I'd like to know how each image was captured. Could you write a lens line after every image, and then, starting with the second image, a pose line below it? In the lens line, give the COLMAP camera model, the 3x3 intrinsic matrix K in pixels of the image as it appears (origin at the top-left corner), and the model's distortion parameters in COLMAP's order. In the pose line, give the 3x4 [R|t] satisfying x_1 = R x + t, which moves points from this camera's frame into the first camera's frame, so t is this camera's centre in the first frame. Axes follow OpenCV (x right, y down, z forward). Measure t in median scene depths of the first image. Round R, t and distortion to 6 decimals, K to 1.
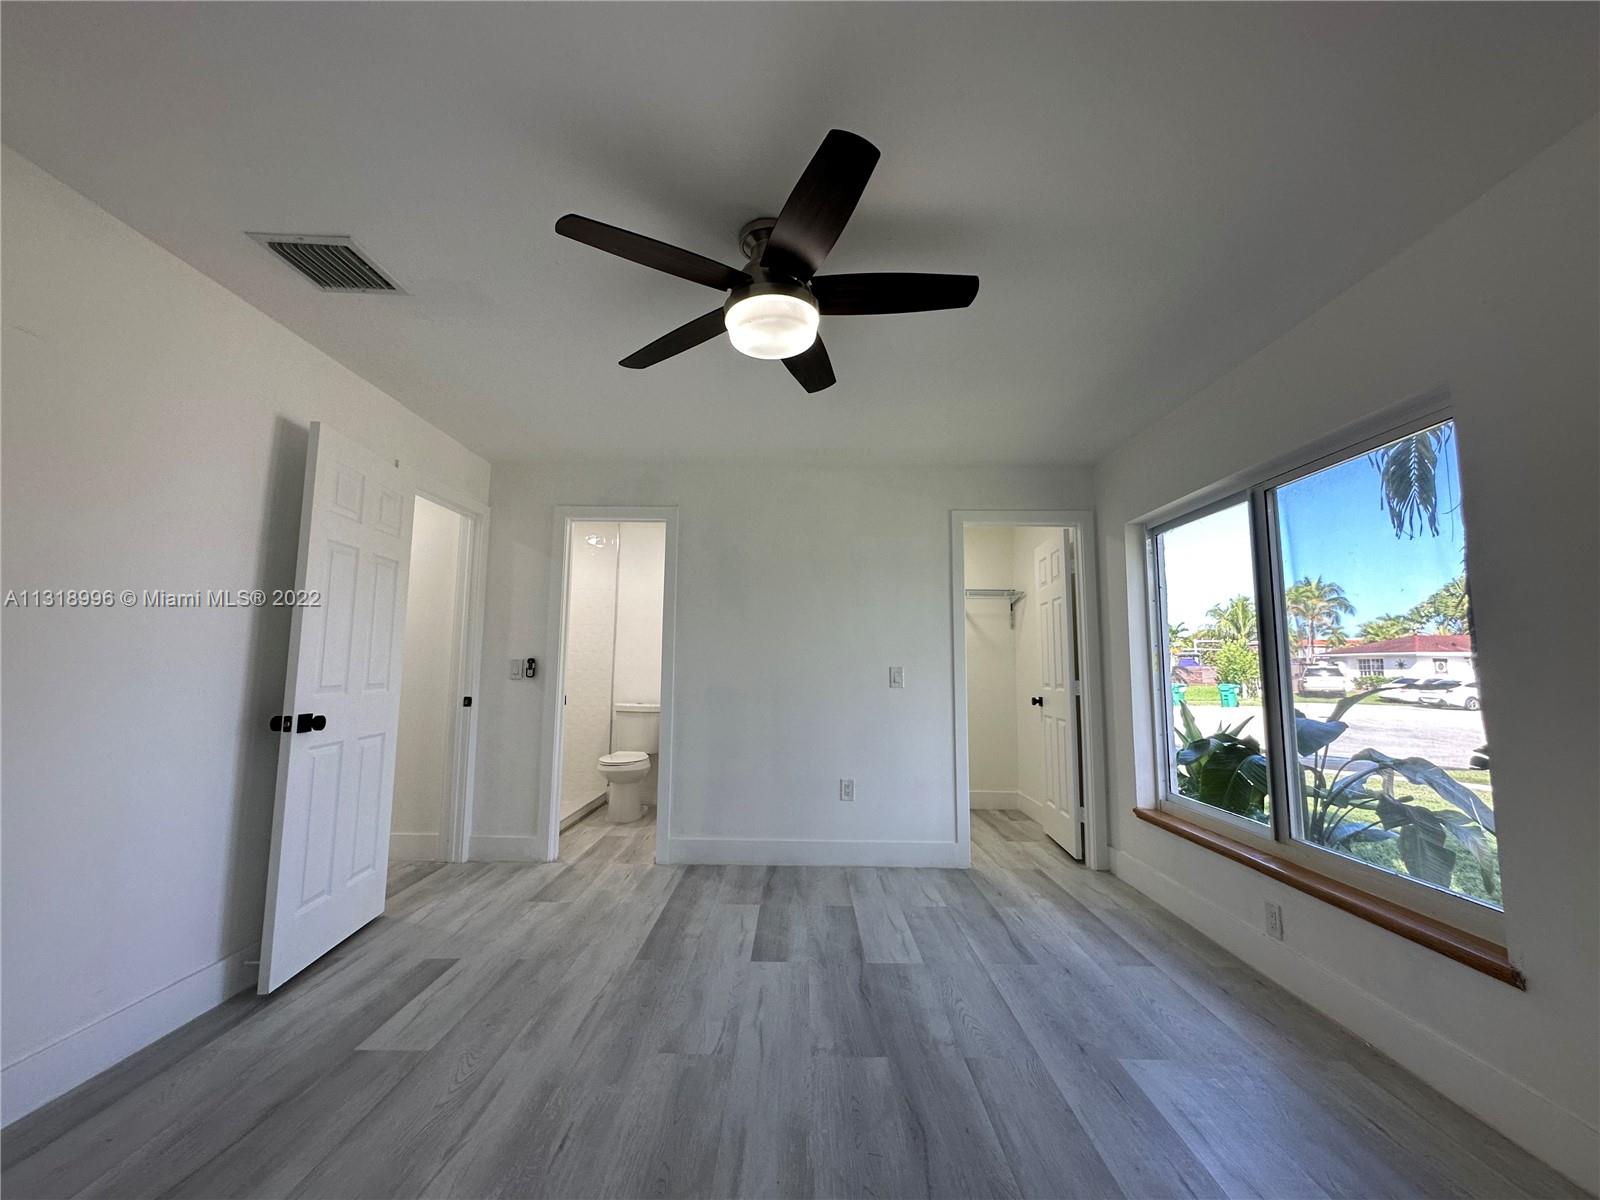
lens RADIAL K [[639.9, 0, 802.2], [0, 639.9, 598.5], [0, 0, 1]] dist [-0.000439, 0.000209]
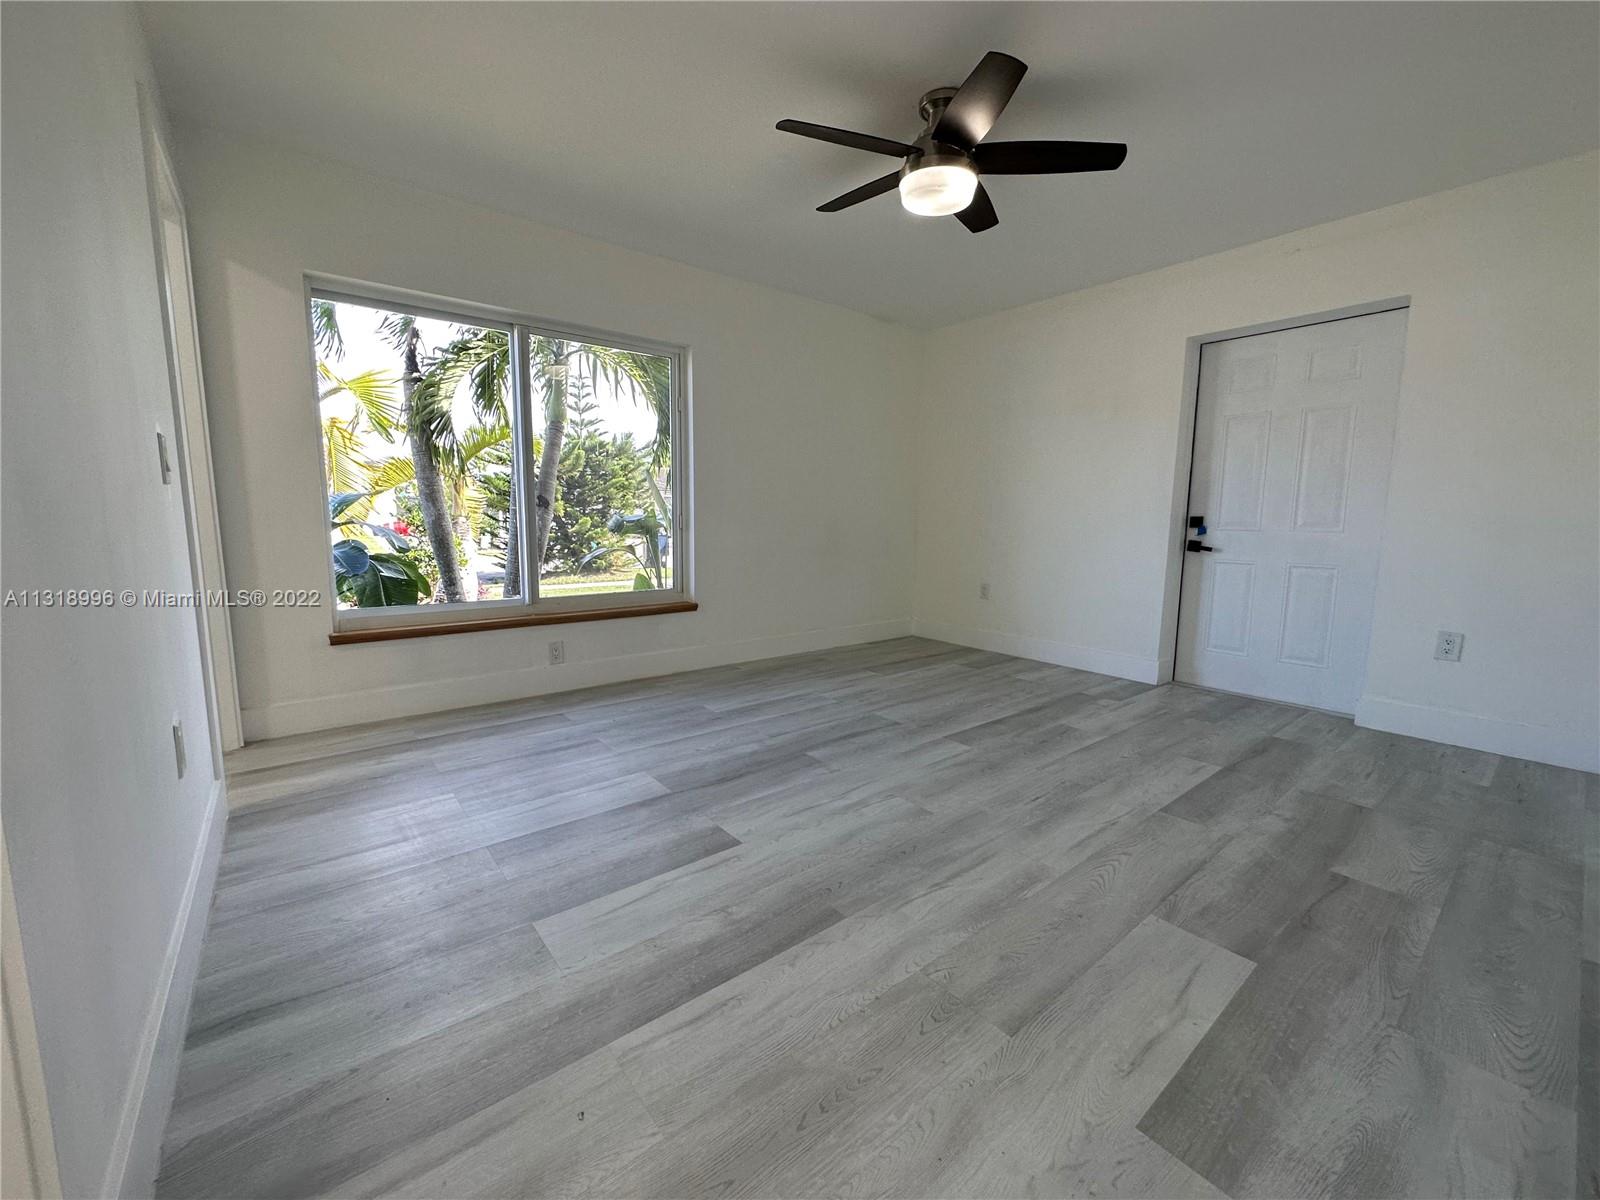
lens RADIAL K [[690.0, 0, 760.5], [0, 690.0, 606.5], [0, 0, 1]] dist [0.000735, 0.000263]
pose [[-0.613886, -0.120649, 0.780121, -0.756017], [-0.102747, 0.992057, 0.072572, 0.238142], [-0.782679, -0.035604, -0.621406, 1.615432]]
